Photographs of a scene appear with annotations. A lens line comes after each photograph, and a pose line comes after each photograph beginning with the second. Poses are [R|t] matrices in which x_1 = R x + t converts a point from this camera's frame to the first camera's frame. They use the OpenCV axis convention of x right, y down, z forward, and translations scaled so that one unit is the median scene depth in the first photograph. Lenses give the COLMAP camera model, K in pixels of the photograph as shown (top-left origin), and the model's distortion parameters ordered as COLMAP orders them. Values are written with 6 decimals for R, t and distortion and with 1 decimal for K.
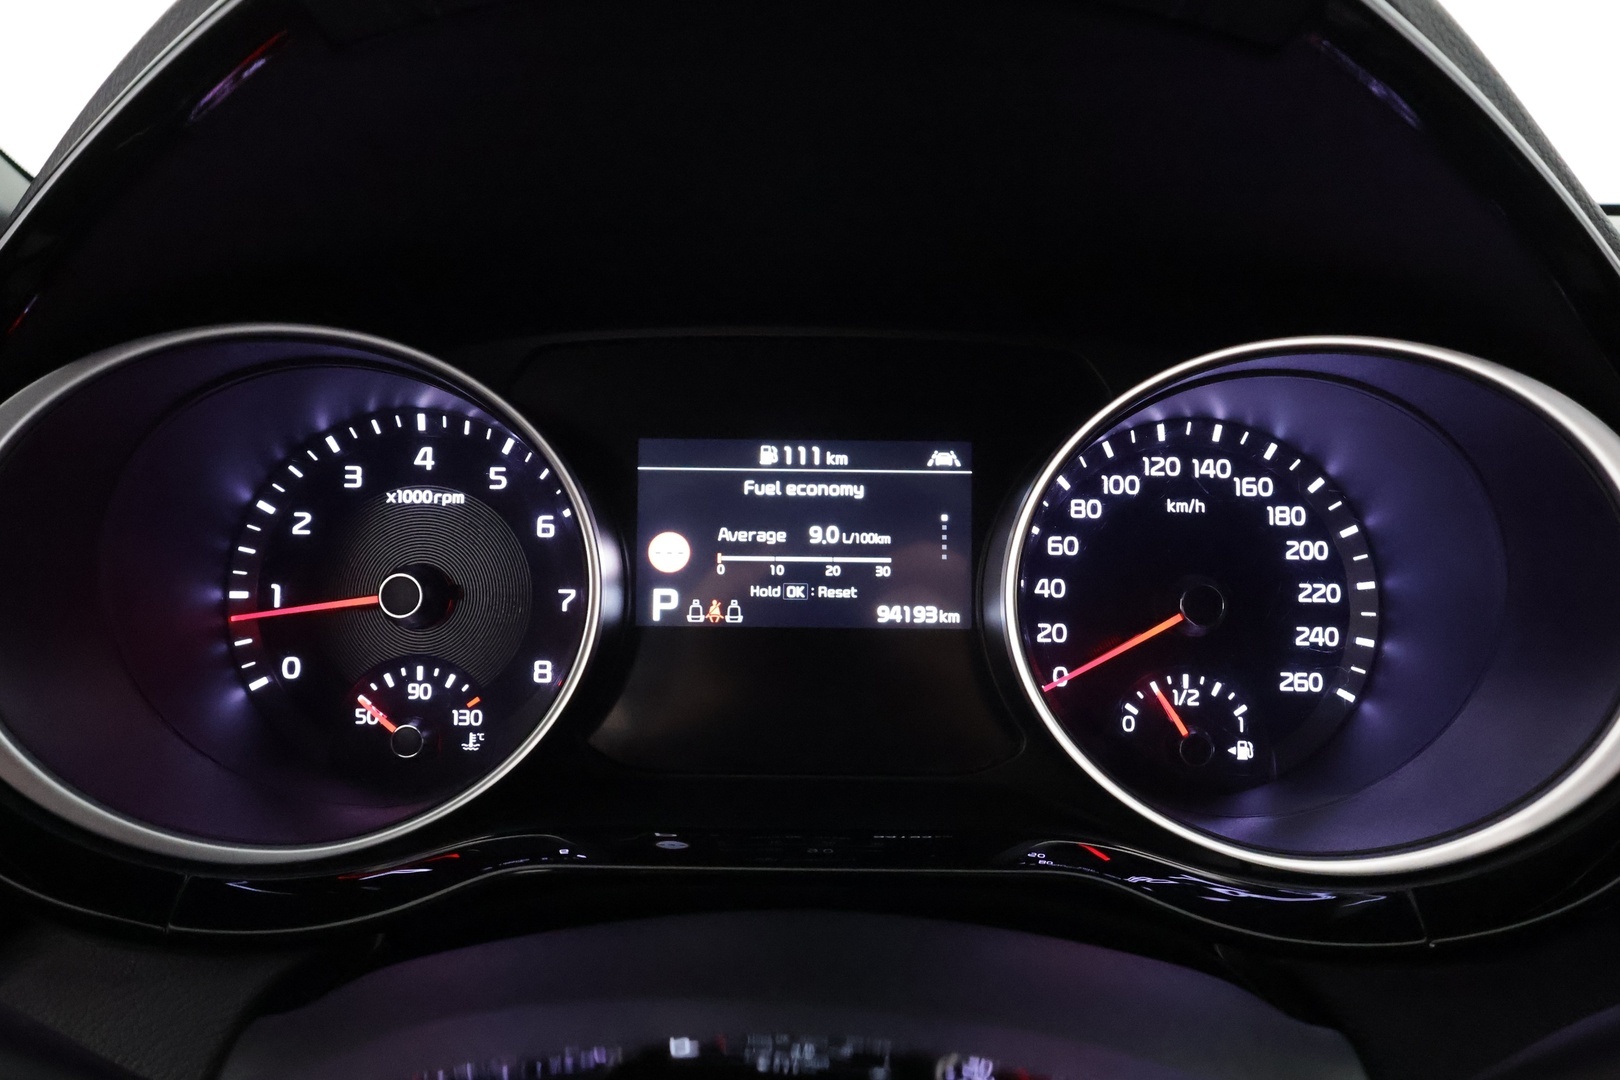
lens RADIAL K [[1275.1, 0, 810.0], [0, 1275.1, 540.0], [0, 0, 1]] dist [0.002938, -0.008014]
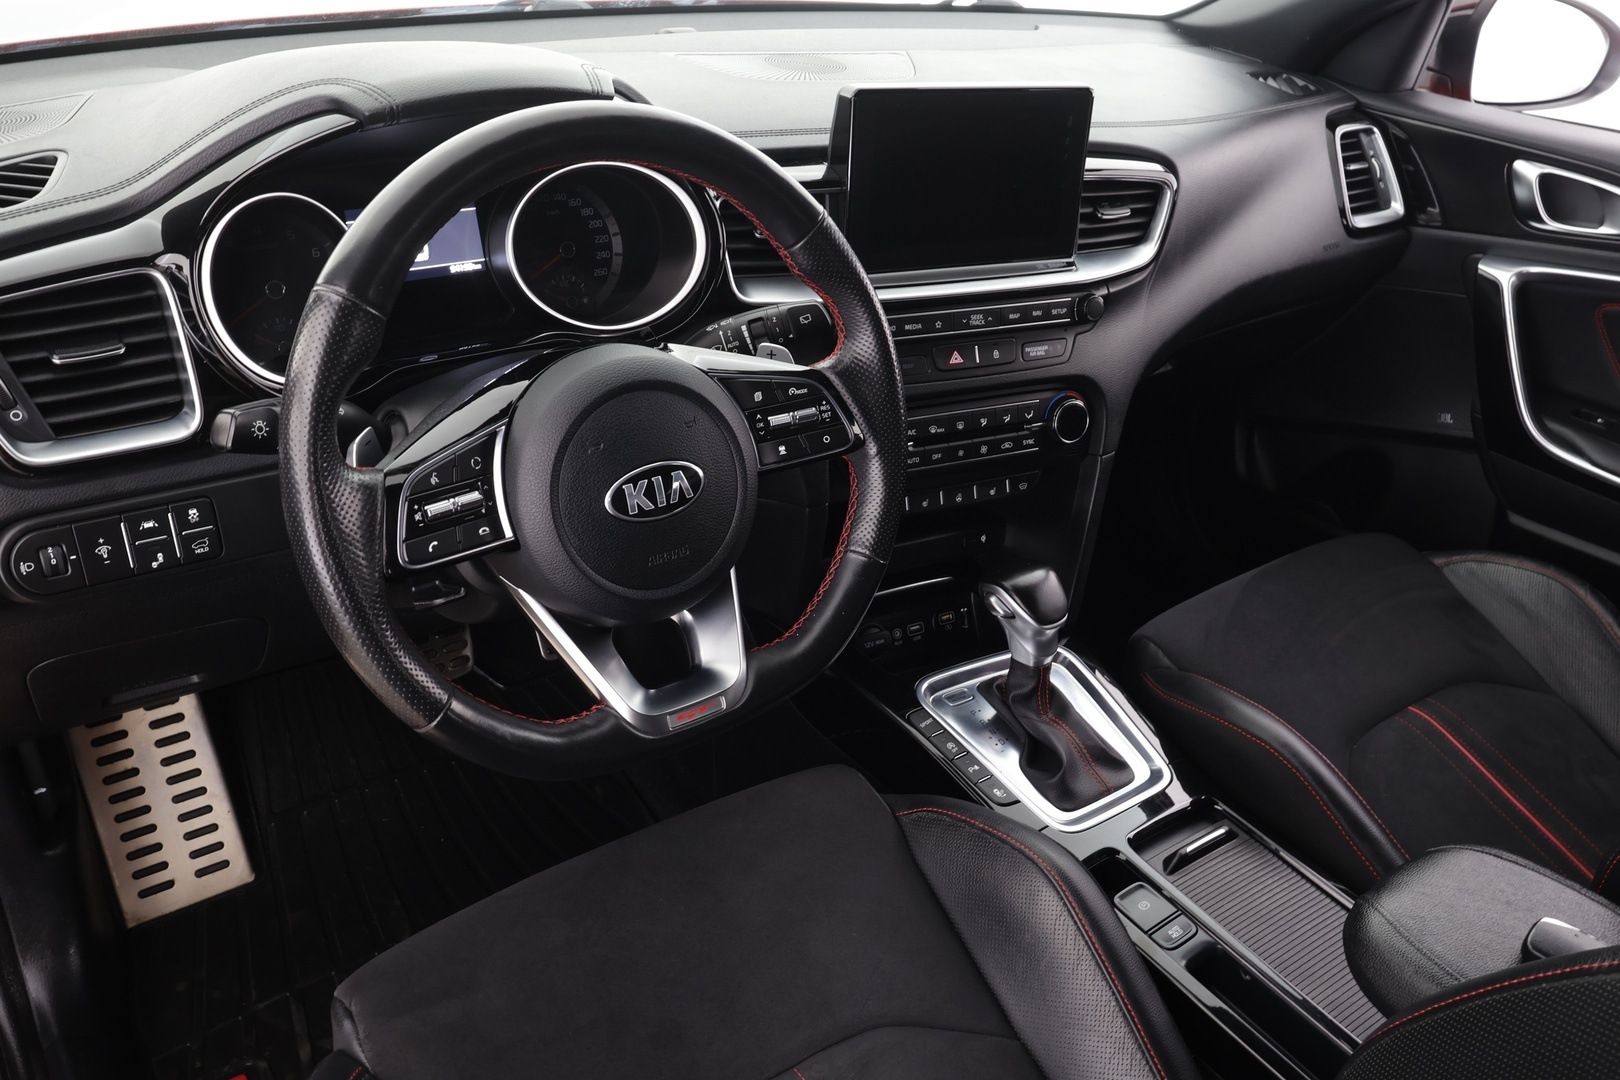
lens RADIAL K [[1275.1, 0, 810.0], [0, 1275.1, 540.0], [0, 0, 1]] dist [0.002938, -0.008014]
pose [[0.803331, -0.257610, 0.536932, -0.899371], [0.077167, 0.939027, 0.335074, -0.238461], [-0.590512, -0.227742, 0.774228, -1.575740]]
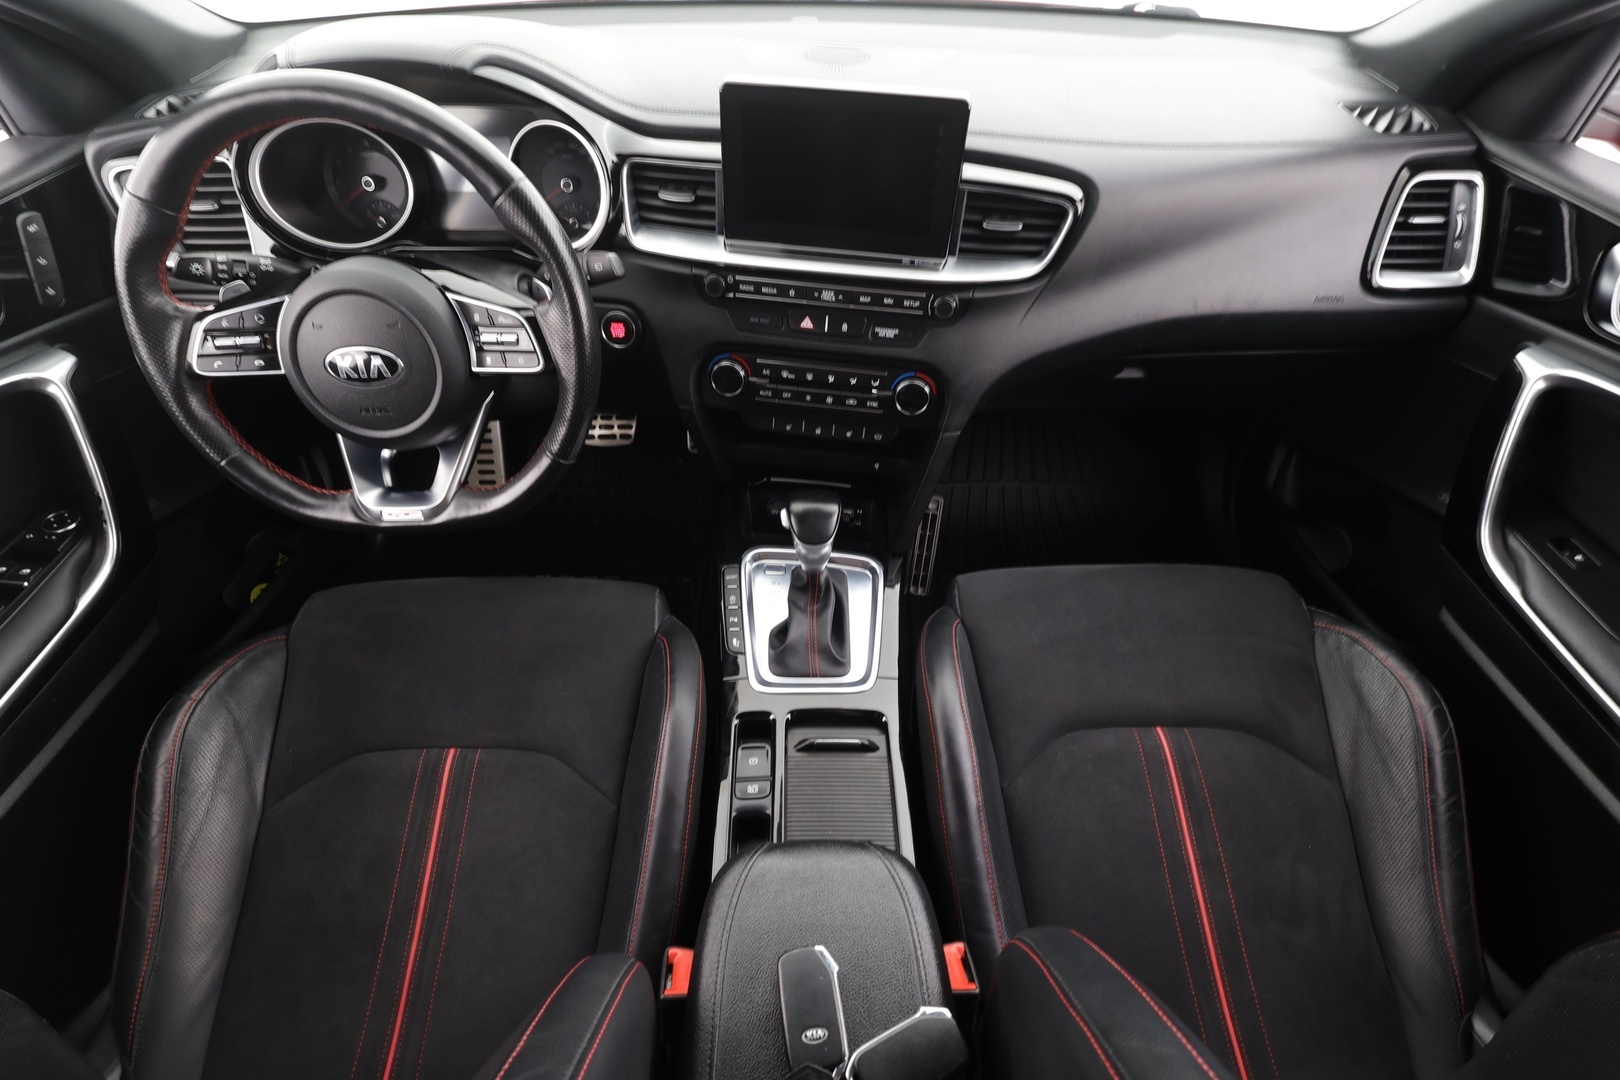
lens RADIAL K [[741.6, 0, 810.0], [0, 741.6, 540.0], [0, 0, 1]] dist [-0.004985, 0.000913]
pose [[0.999536, -0.016422, 0.025660, 0.960643], [0.000508, 0.851142, 0.524936, -0.215204], [-0.030460, -0.524679, 0.850755, -1.565574]]
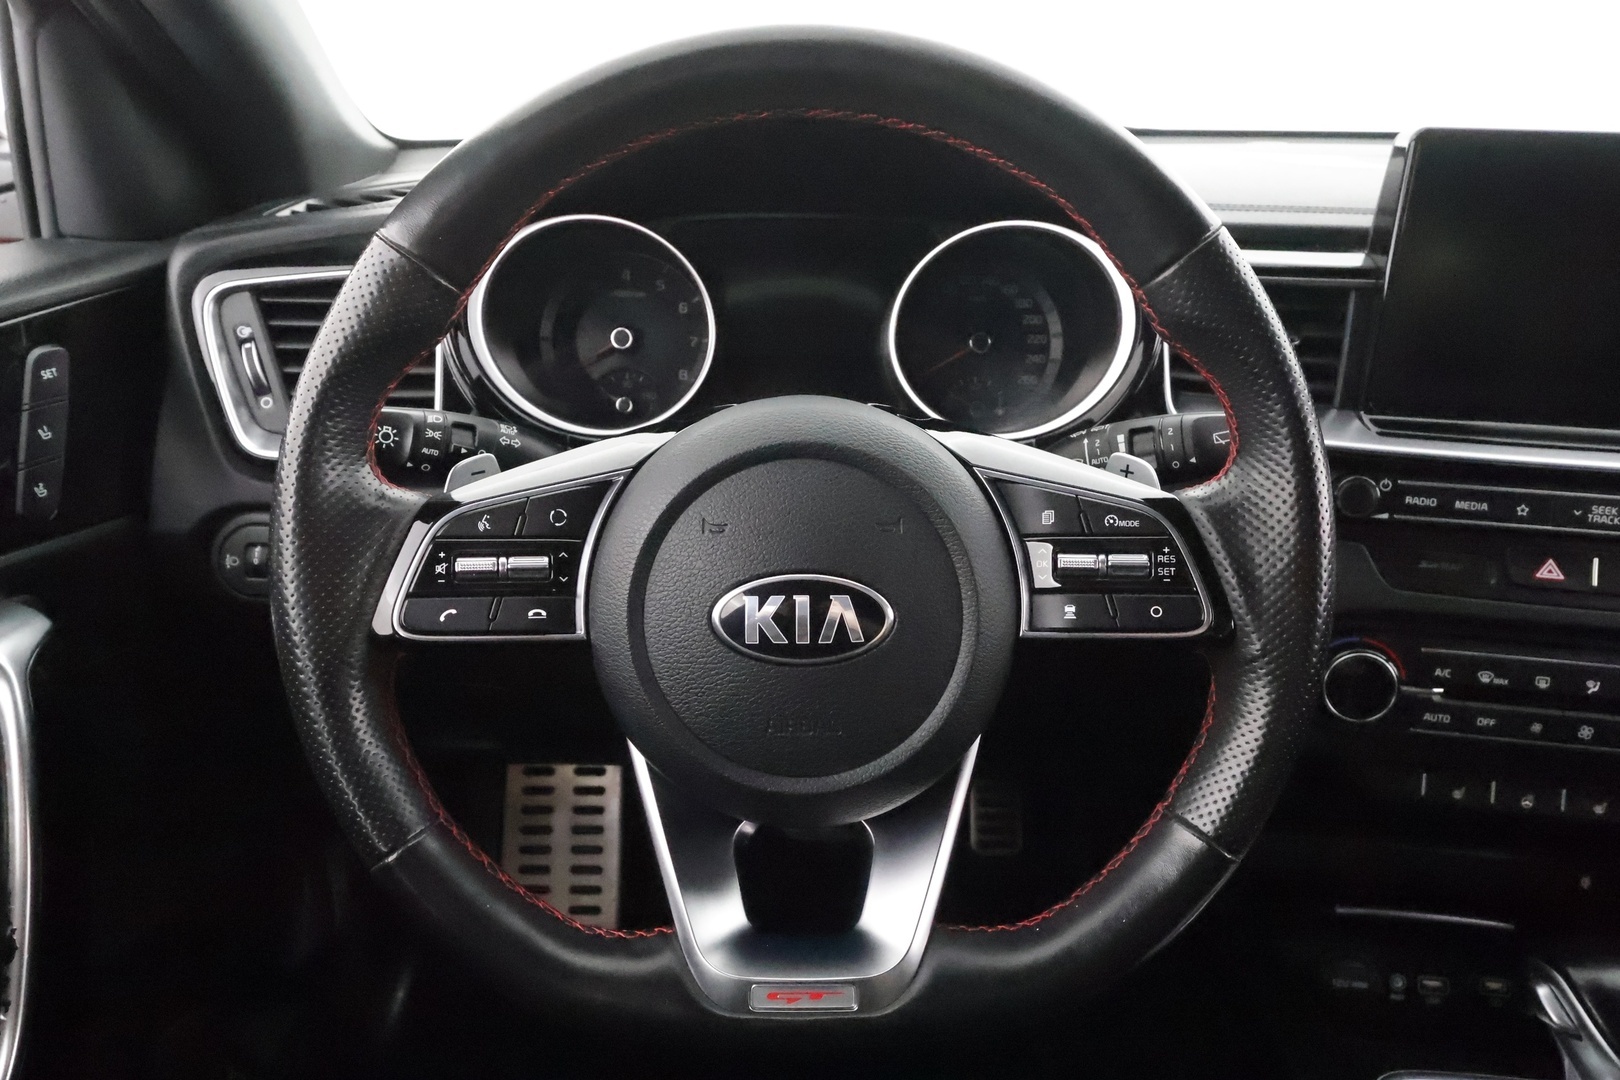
lens RADIAL K [[1106.3, 0, 810.0], [0, 1106.3, 540.0], [0, 0, 1]] dist [0.002748, -0.005618]
pose [[0.999927, -0.000708, 0.012042, -0.014808], [-0.001087, 0.988926, 0.148408, 0.101033], [-0.012013, -0.148410, 0.988853, -0.928212]]
